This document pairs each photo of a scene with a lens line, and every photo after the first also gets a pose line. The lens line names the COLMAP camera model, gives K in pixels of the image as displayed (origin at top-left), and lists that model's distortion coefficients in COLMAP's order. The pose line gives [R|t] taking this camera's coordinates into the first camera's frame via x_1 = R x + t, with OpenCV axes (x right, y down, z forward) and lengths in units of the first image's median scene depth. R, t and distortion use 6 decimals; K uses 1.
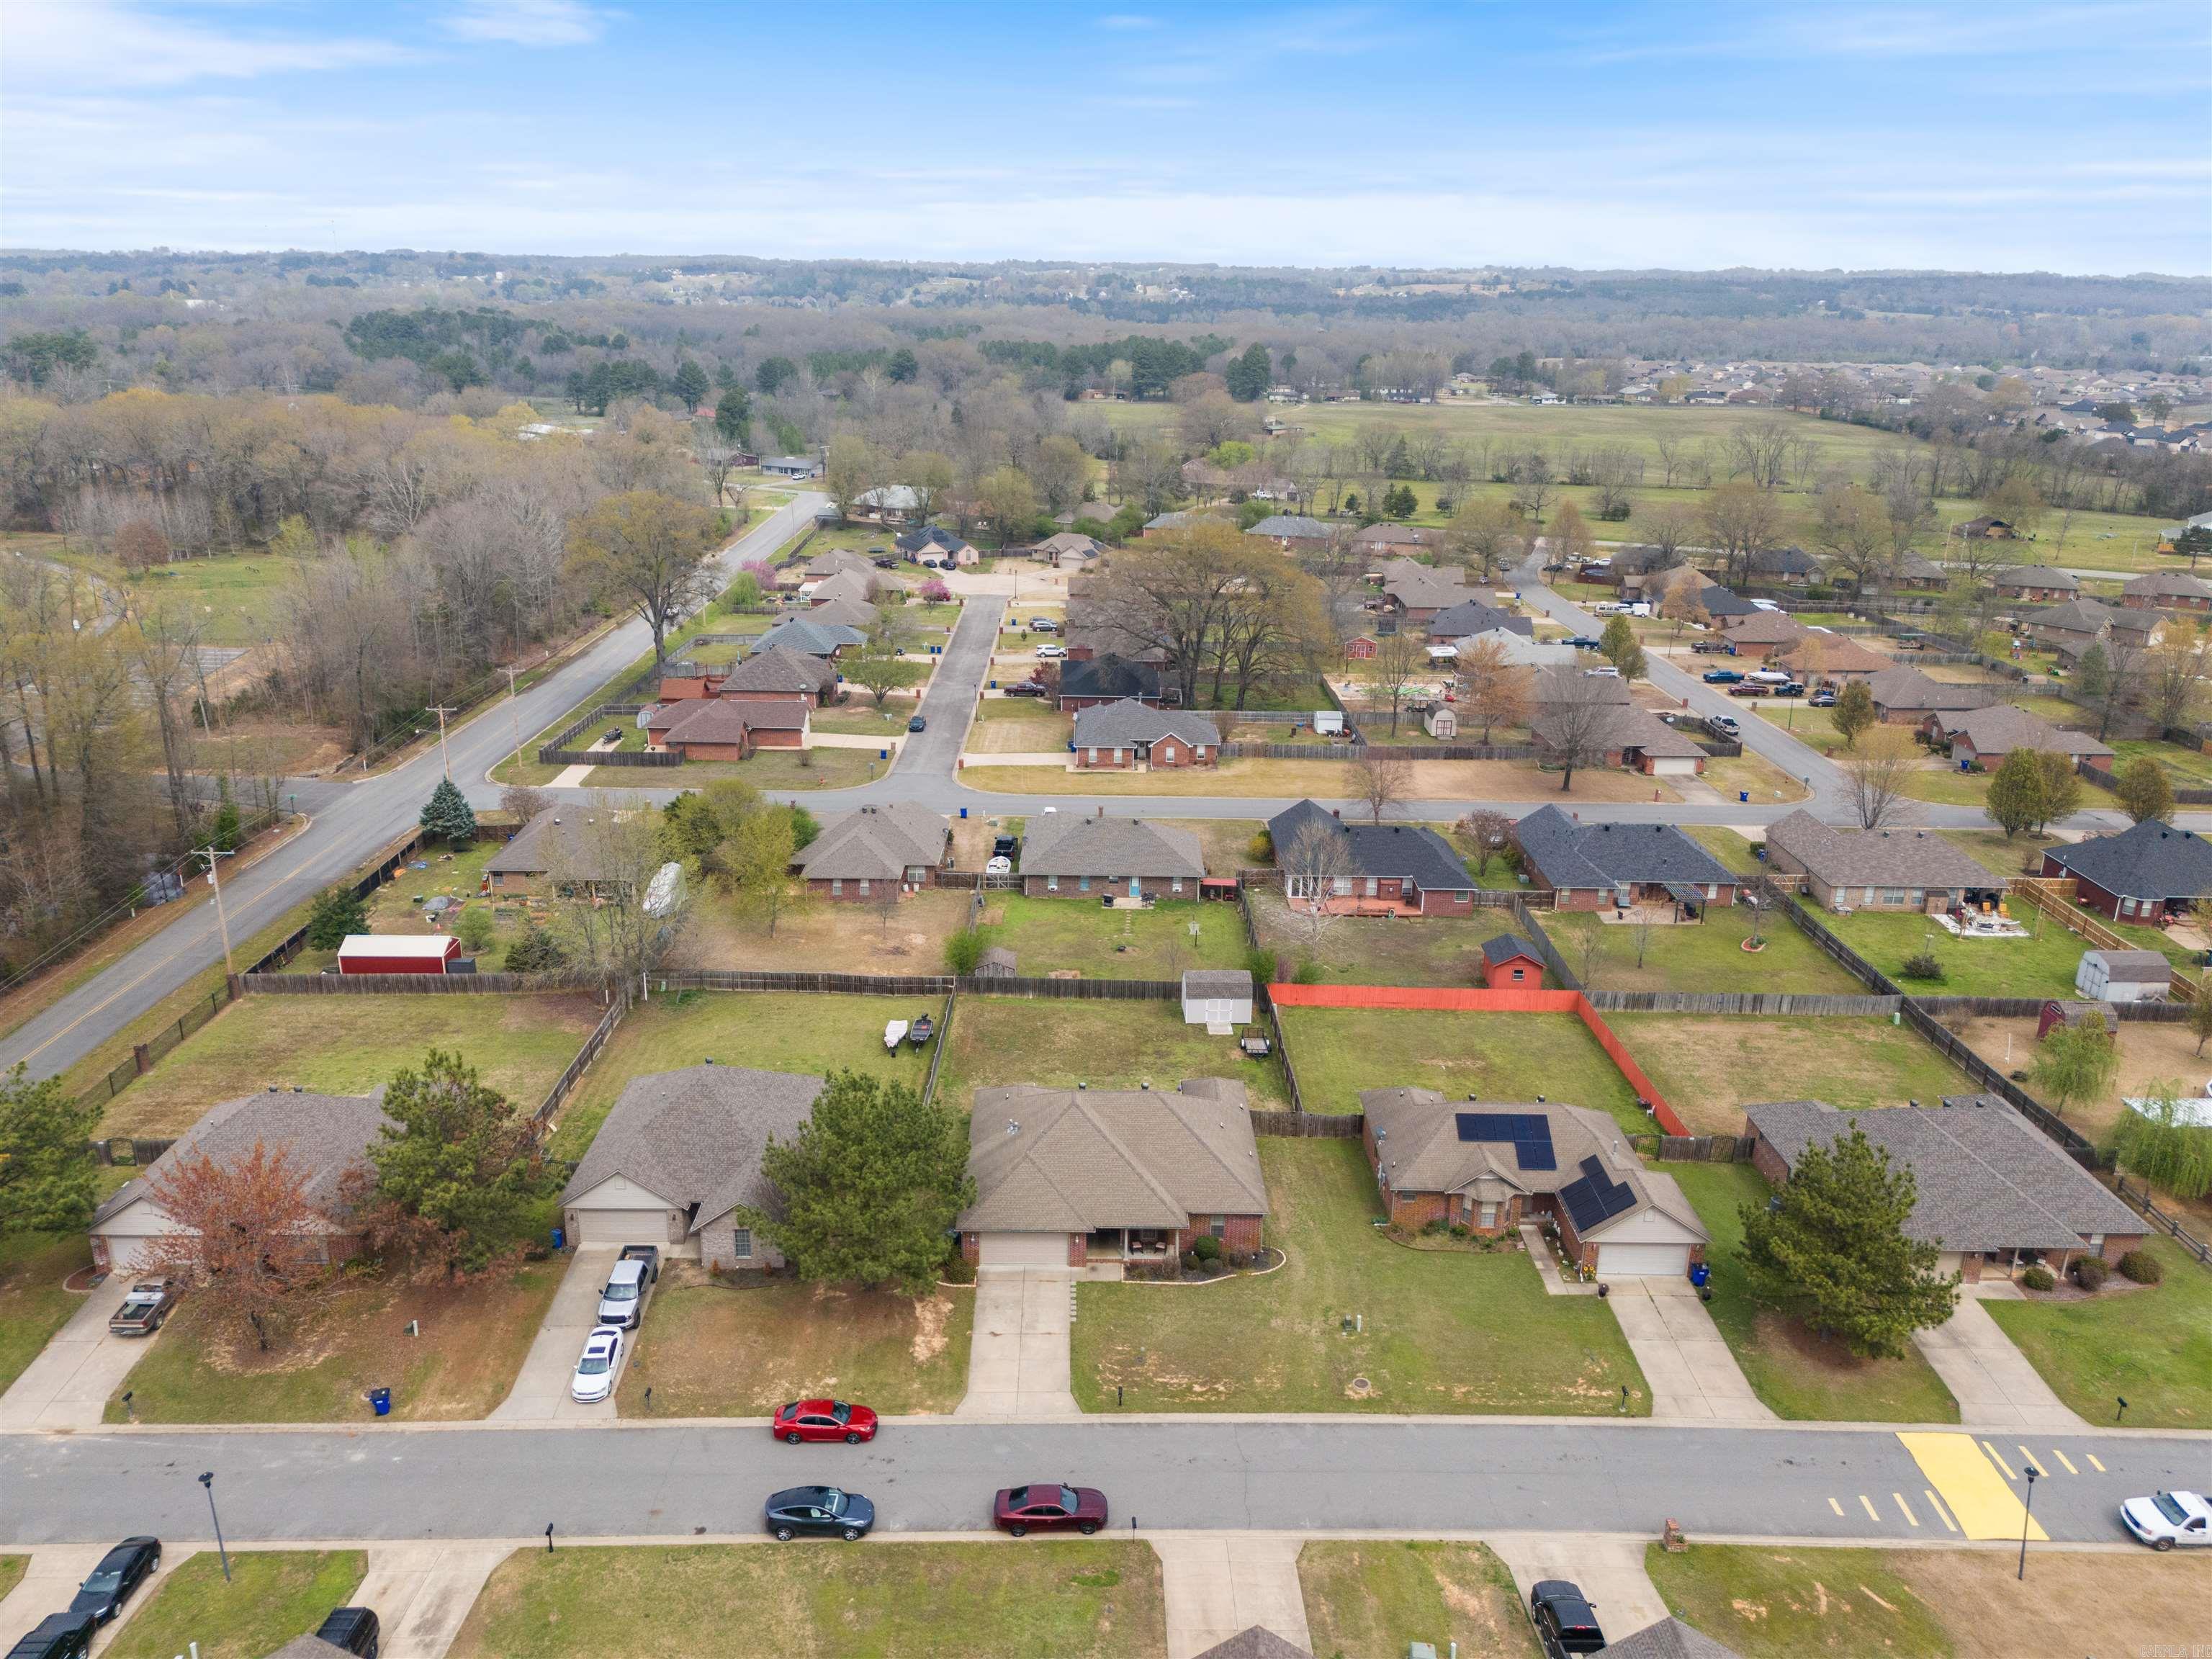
lens RADIAL K [[1600.3, 0, 1106.0], [0, 1600.3, 829.5], [0, 0, 1]] dist [0.105339, -0.132882]
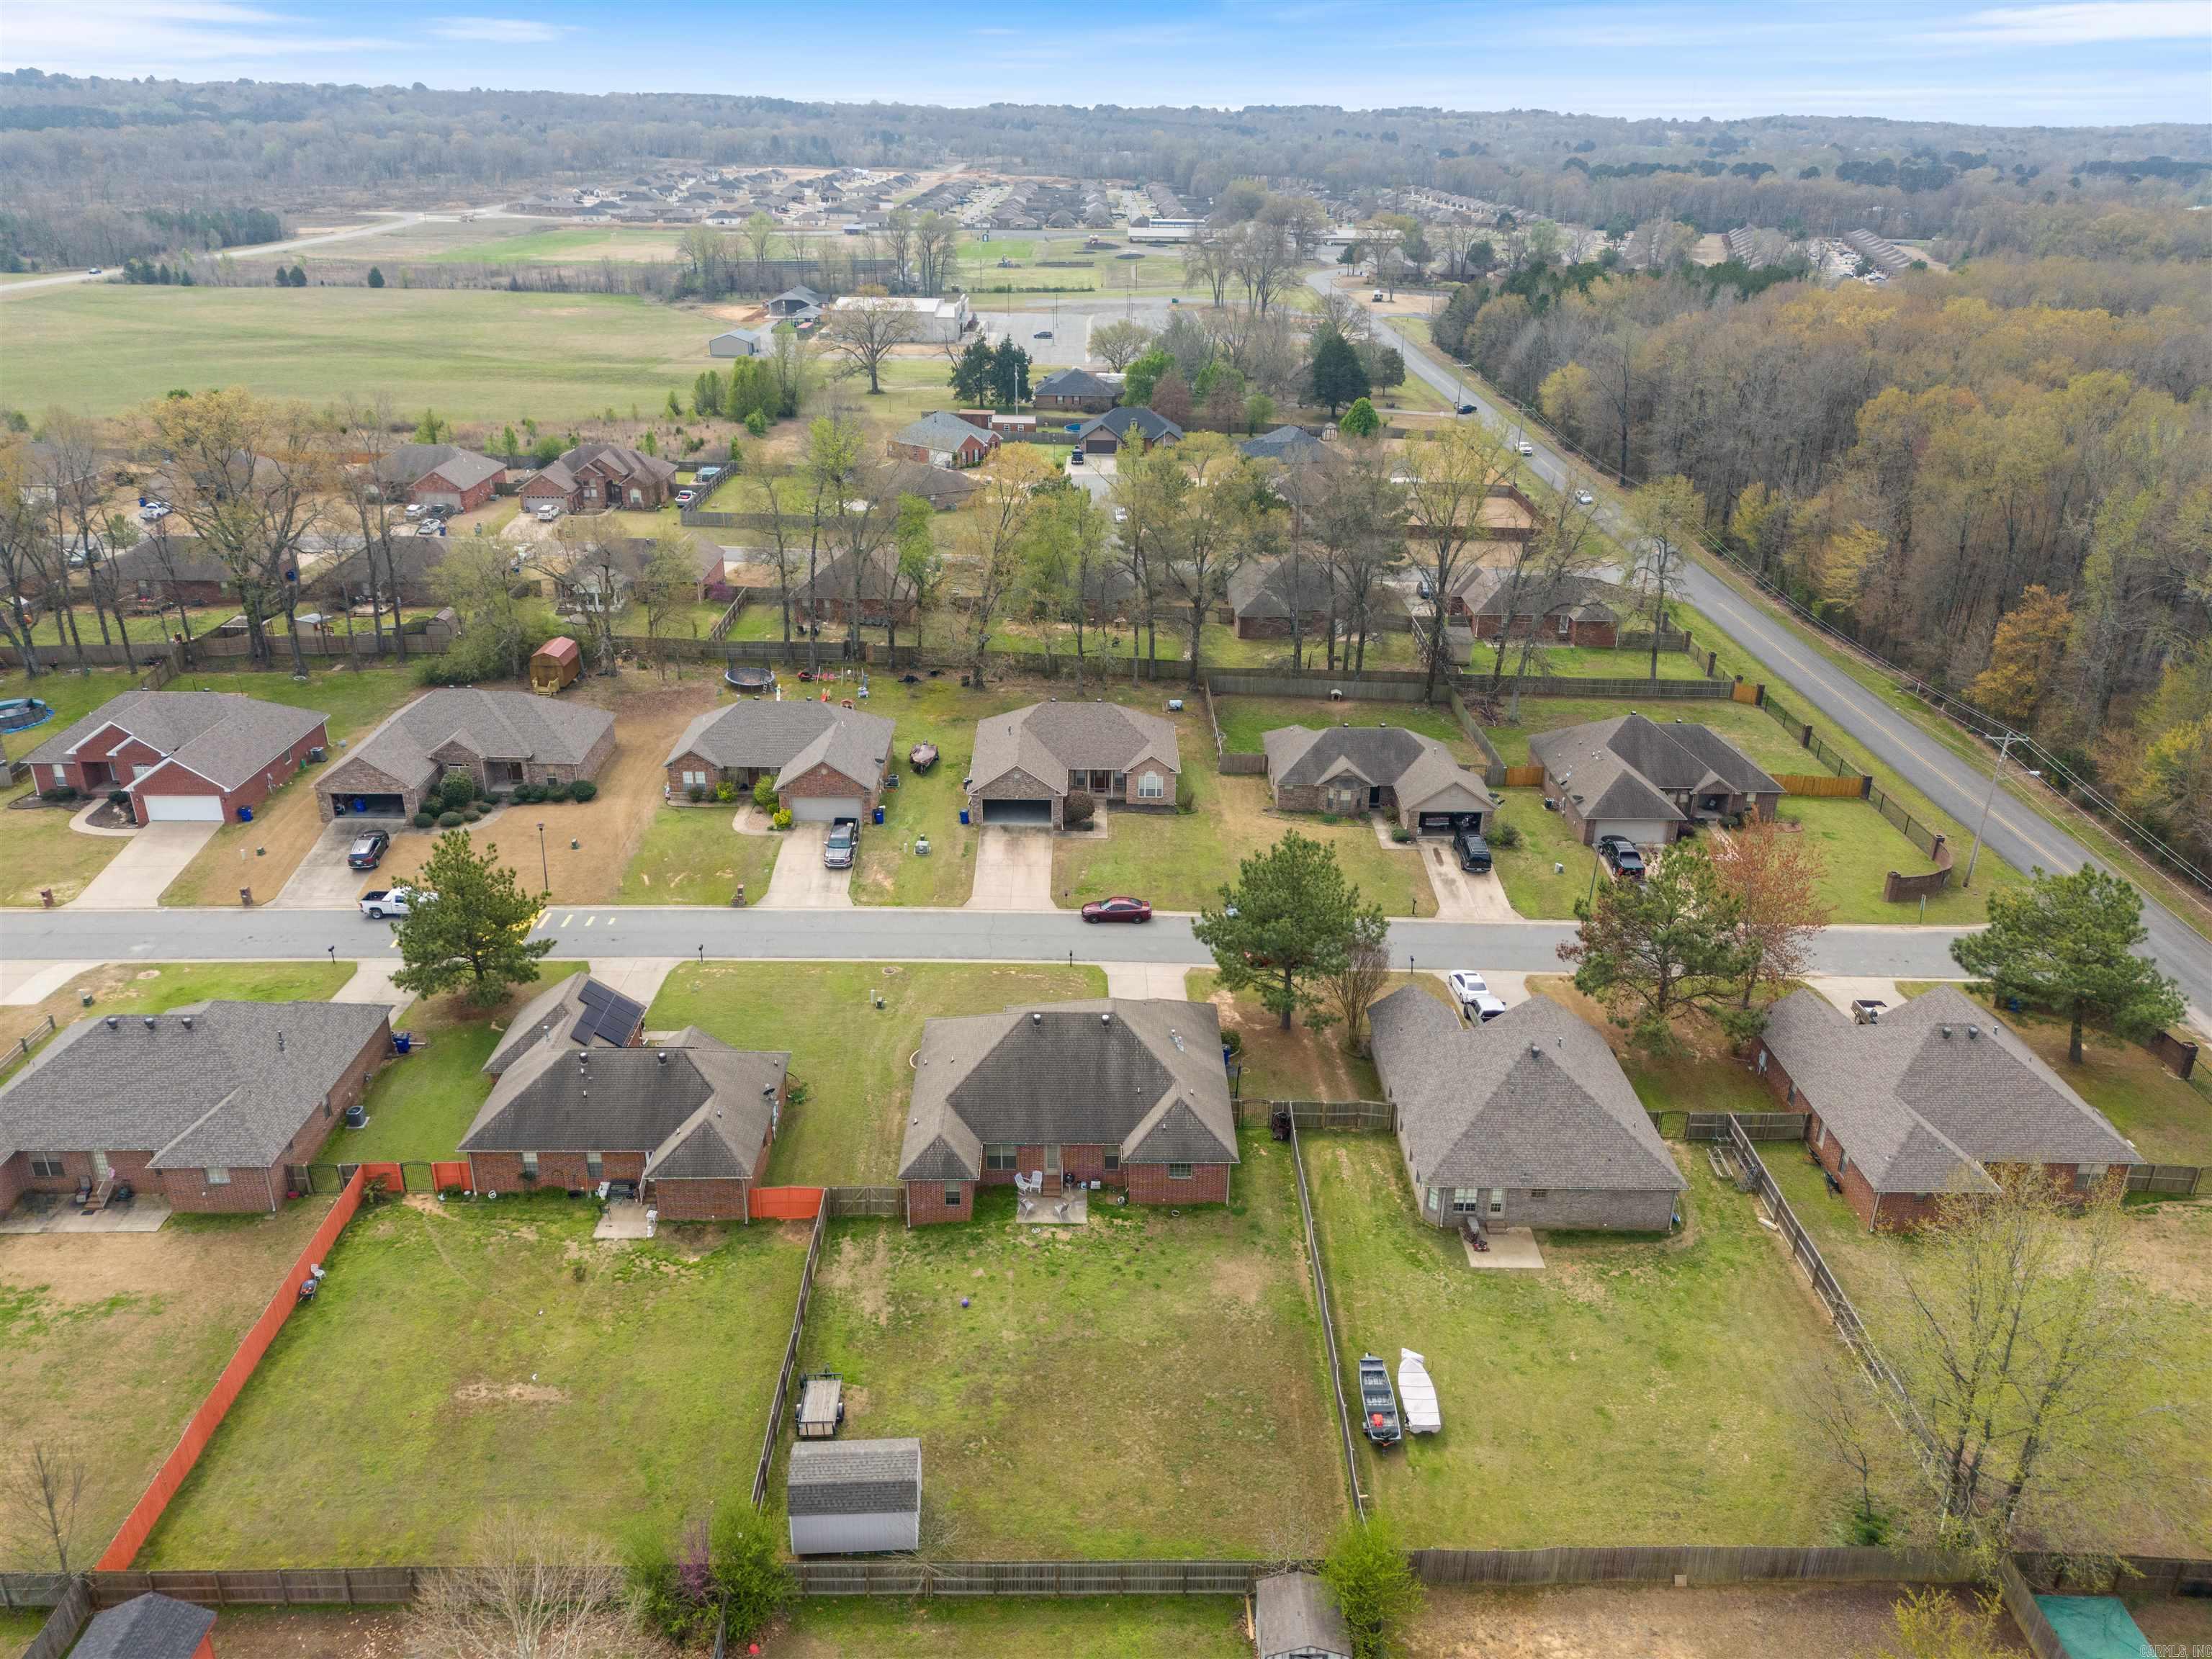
lens RADIAL K [[1611.1, 0, 1106.0], [0, 1611.1, 829.5], [0, 0, 1]] dist [0.063743, -0.036671]
pose [[-0.999716, -0.019699, -0.013376, -0.000244], [-0.023584, 0.741925, 0.670068, -0.407406], [-0.003276, 0.670194, -0.742179, 1.217217]]
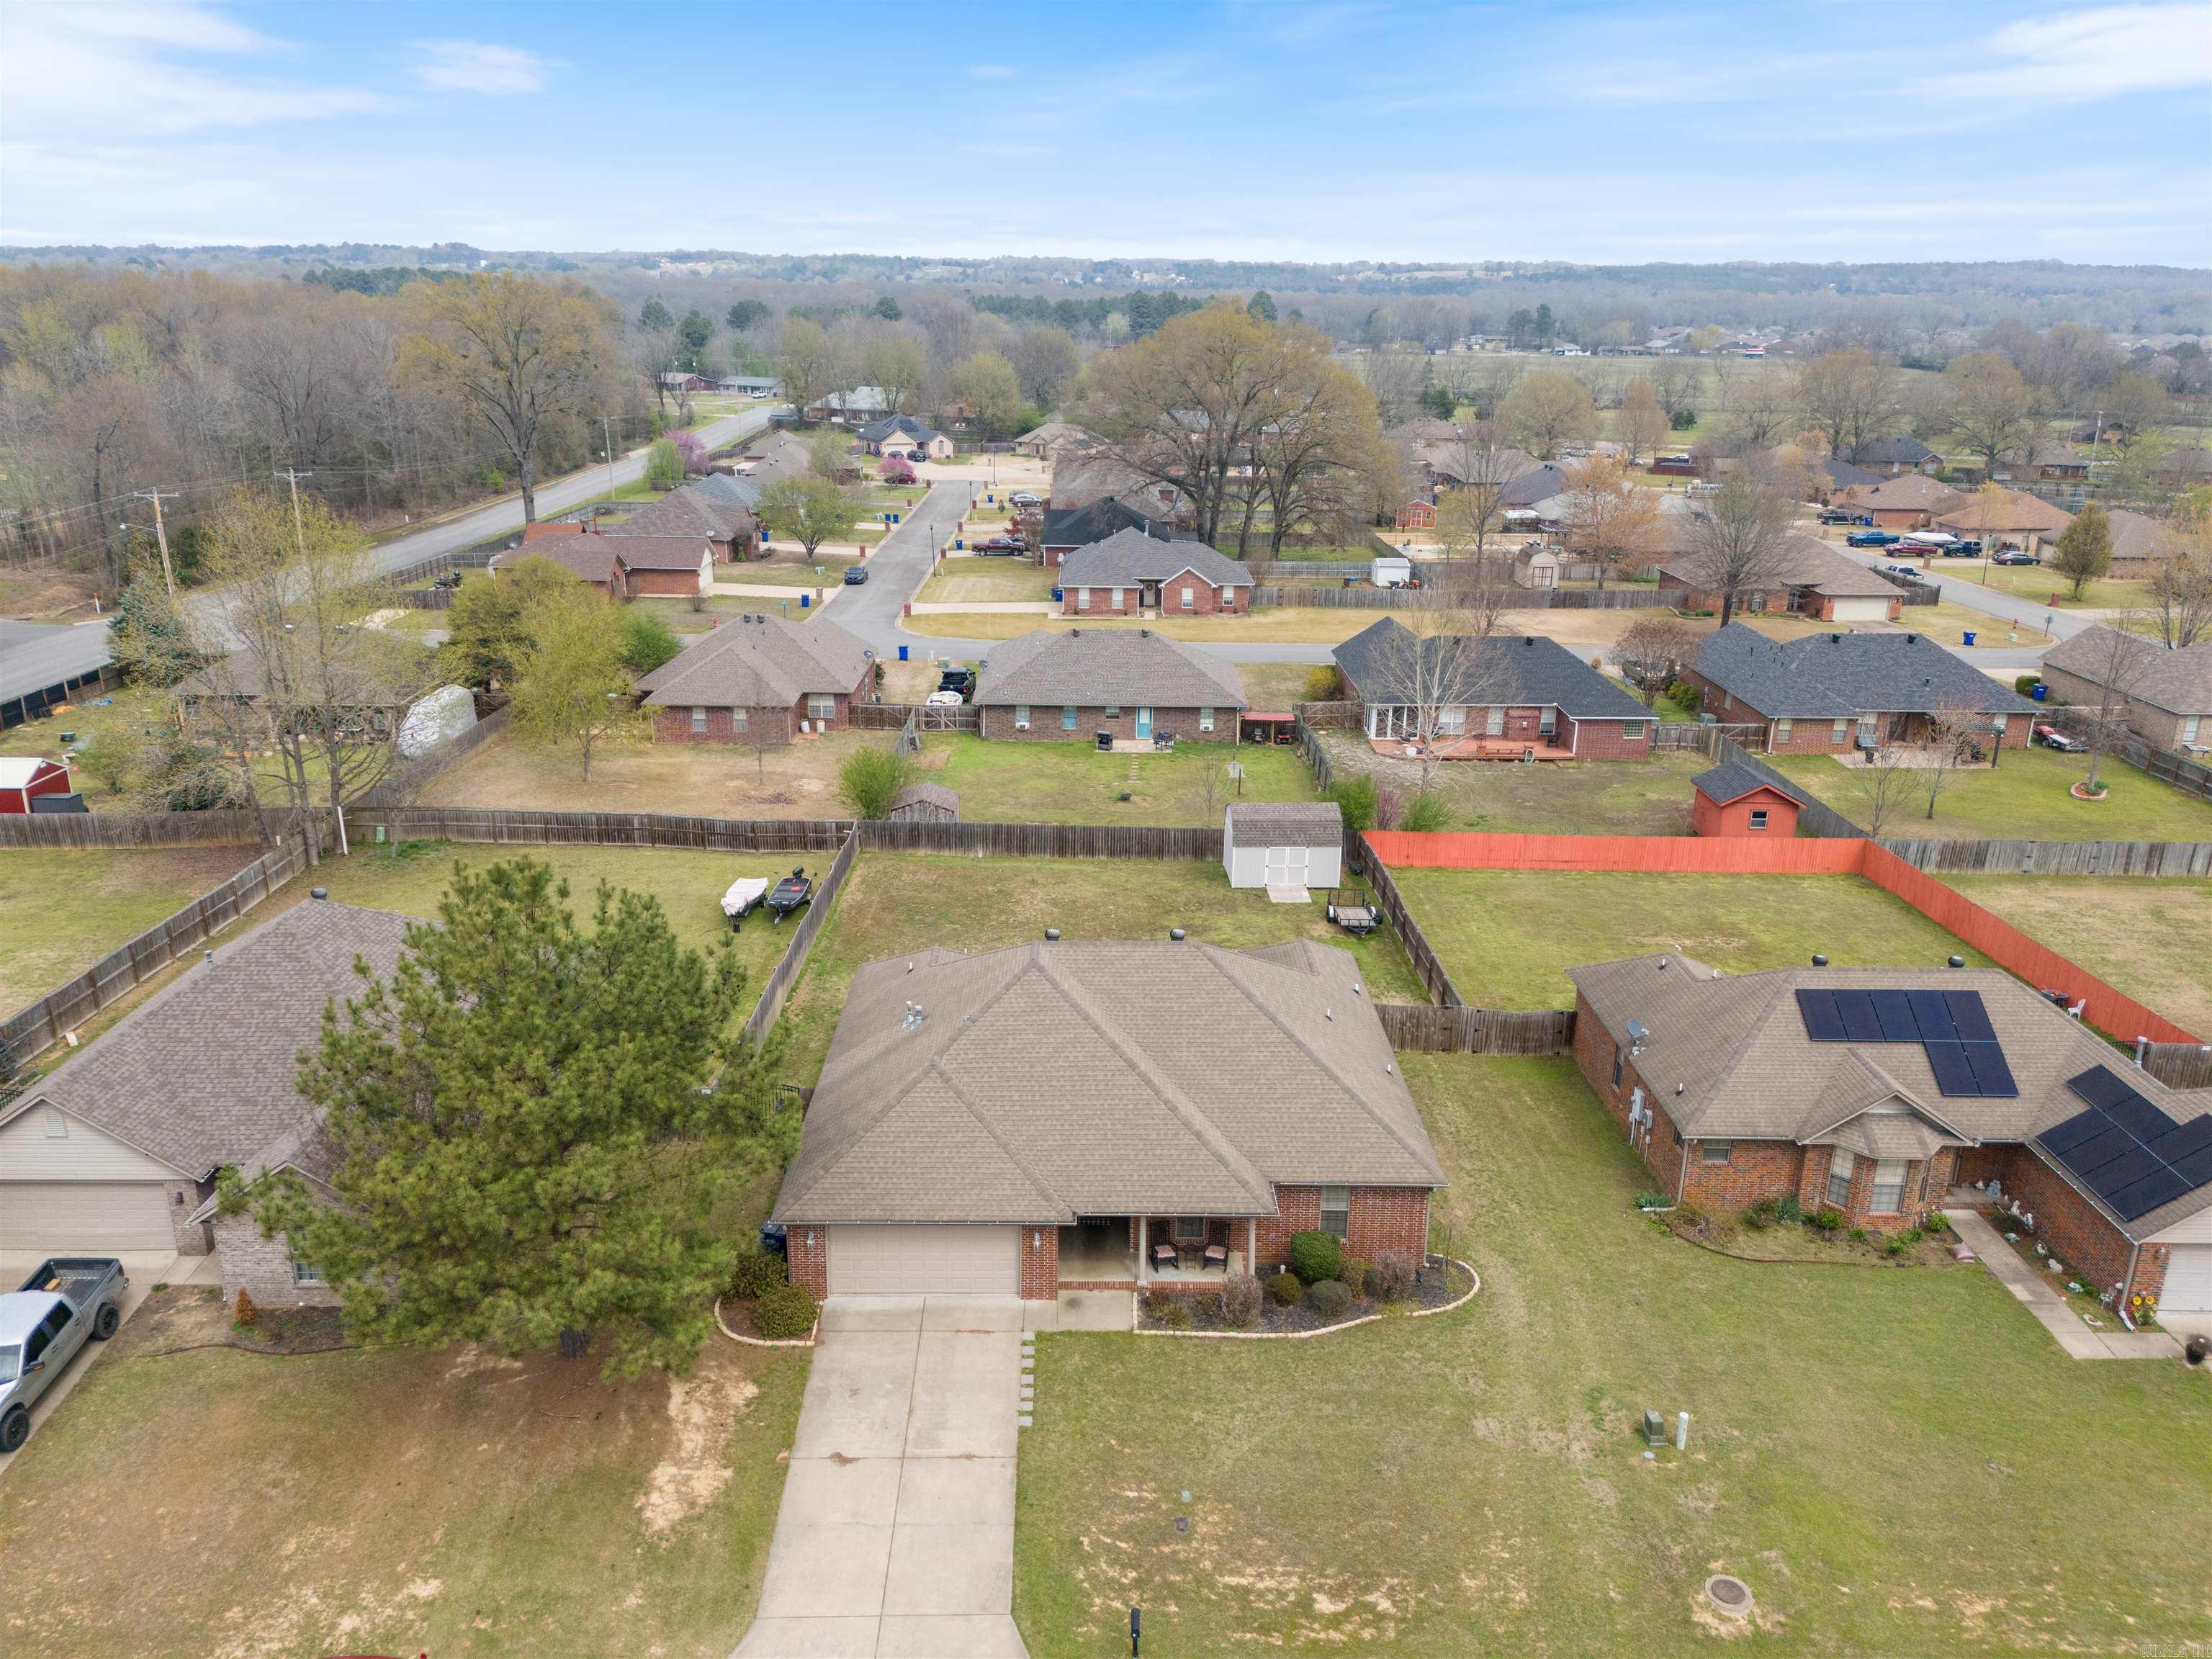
lens RADIAL K [[1611.1, 0, 1106.0], [0, 1611.1, 829.5], [0, 0, 1]] dist [0.063743, -0.036671]
pose [[0.999993, -0.003569, 0.001156, 0.001220], [0.003572, 0.999991, -0.002476, 0.096925], [-0.001147, 0.002480, 0.999996, 0.376482]]
